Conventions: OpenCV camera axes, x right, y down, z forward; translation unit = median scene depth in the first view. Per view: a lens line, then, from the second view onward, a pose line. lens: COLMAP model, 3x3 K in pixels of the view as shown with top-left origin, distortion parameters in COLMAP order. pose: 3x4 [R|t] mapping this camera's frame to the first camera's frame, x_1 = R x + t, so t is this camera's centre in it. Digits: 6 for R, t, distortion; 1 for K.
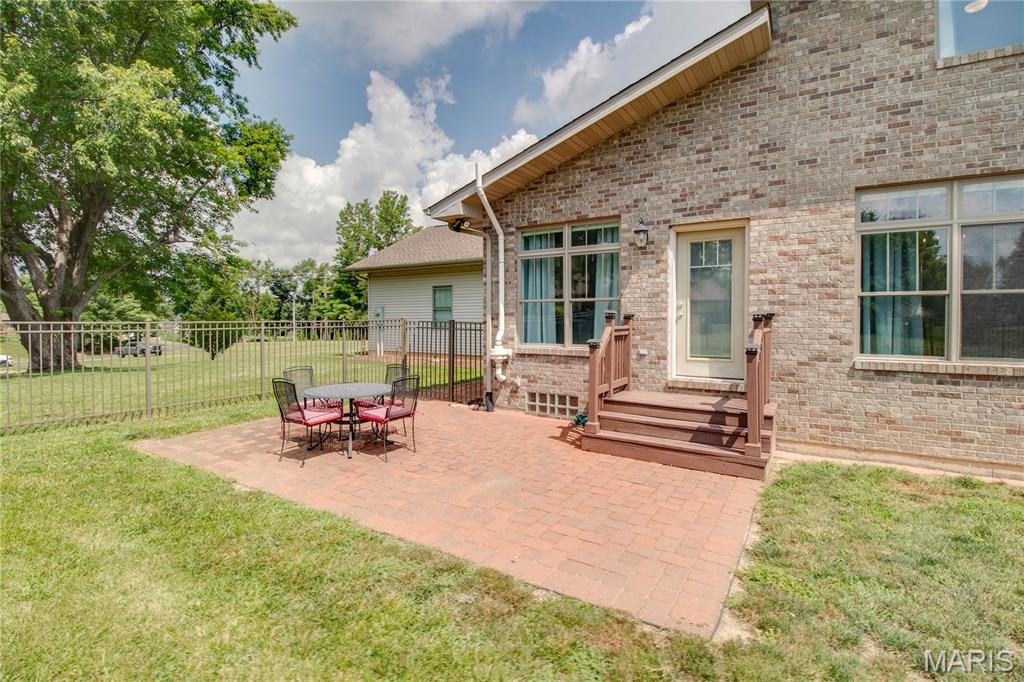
lens RADIAL K [[466.1, 0, 528.7], [0, 466.1, 325.3], [0, 0, 1]] dist [-0.006356, -0.007404]
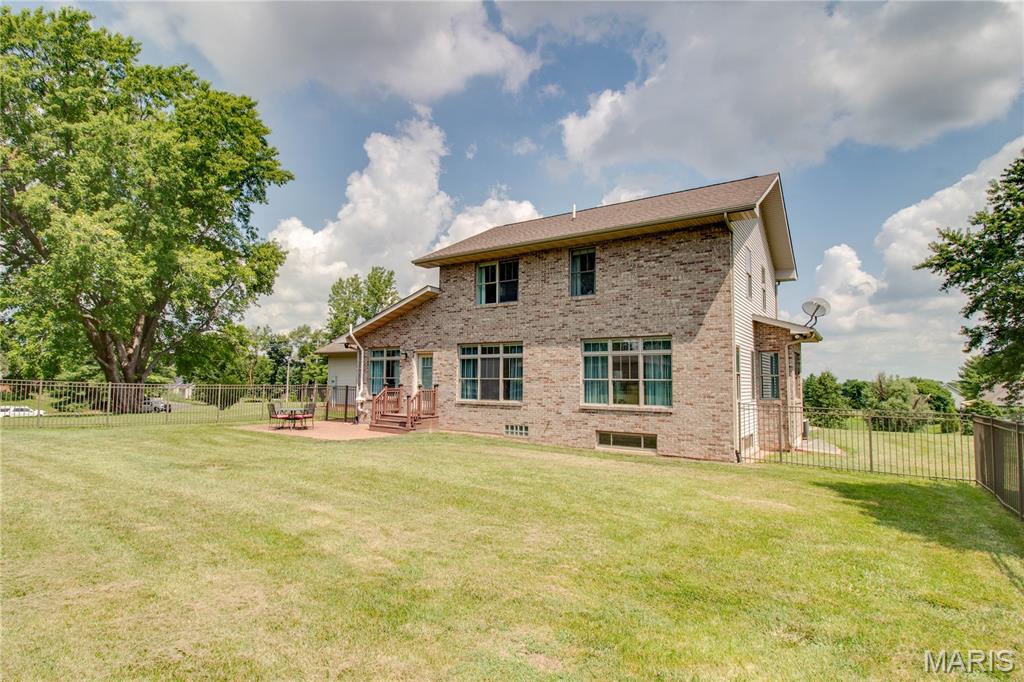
lens RADIAL K [[491.2, 0, 519.7], [0, 491.2, 352.2], [0, 0, 1]] dist [-0.011159, -0.007344]
pose [[0.999519, 0.008052, -0.029934, 0.867658], [-0.010347, 0.996953, -0.077313, 0.003652], [0.029220, 0.077586, 0.996557, -1.576323]]
